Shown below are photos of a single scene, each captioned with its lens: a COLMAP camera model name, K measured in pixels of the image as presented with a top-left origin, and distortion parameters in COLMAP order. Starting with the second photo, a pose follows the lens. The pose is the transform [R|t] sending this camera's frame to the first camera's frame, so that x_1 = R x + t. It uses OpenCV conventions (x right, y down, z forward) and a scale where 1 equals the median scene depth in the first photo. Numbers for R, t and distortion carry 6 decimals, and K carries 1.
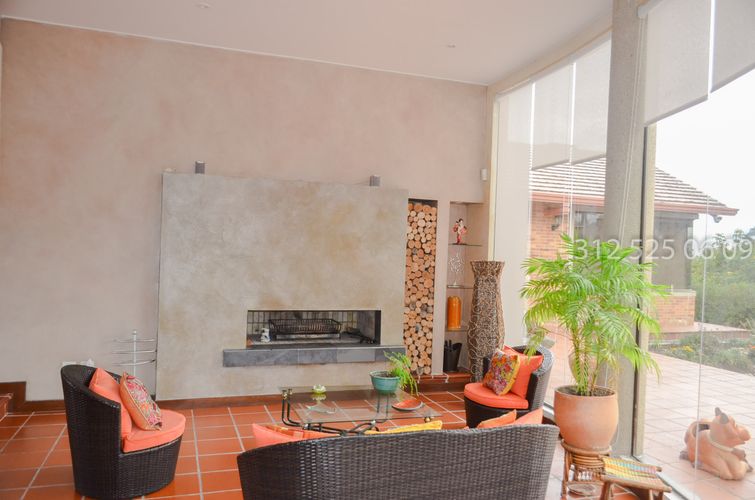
lens RADIAL K [[588.6, 0, 374.8], [0, 588.6, 248.6], [0, 0, 1]] dist [-0.001454, 0.003026]
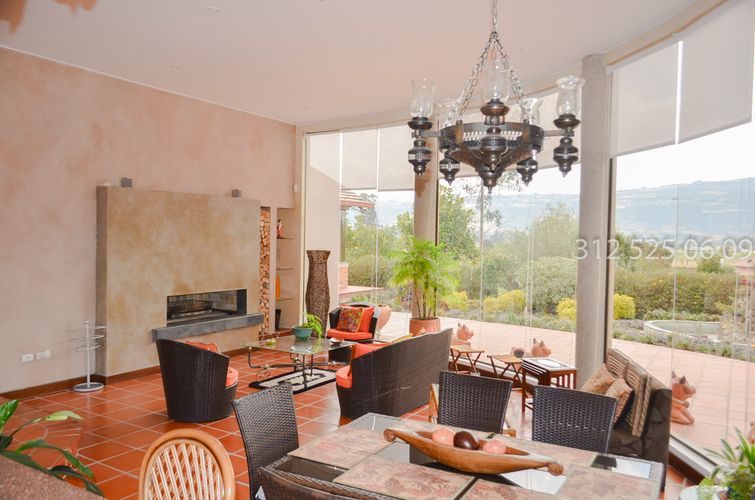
lens RADIAL K [[588.6, 0, 377.7], [0, 588.6, 252.7], [0, 0, 1]] dist [-0.001454, 0.003026]
pose [[0.777386, -0.038523, 0.627843, -0.632733], [0.009414, 0.998724, 0.049623, -0.045882], [-0.628954, -0.032666, 0.776756, -0.257885]]
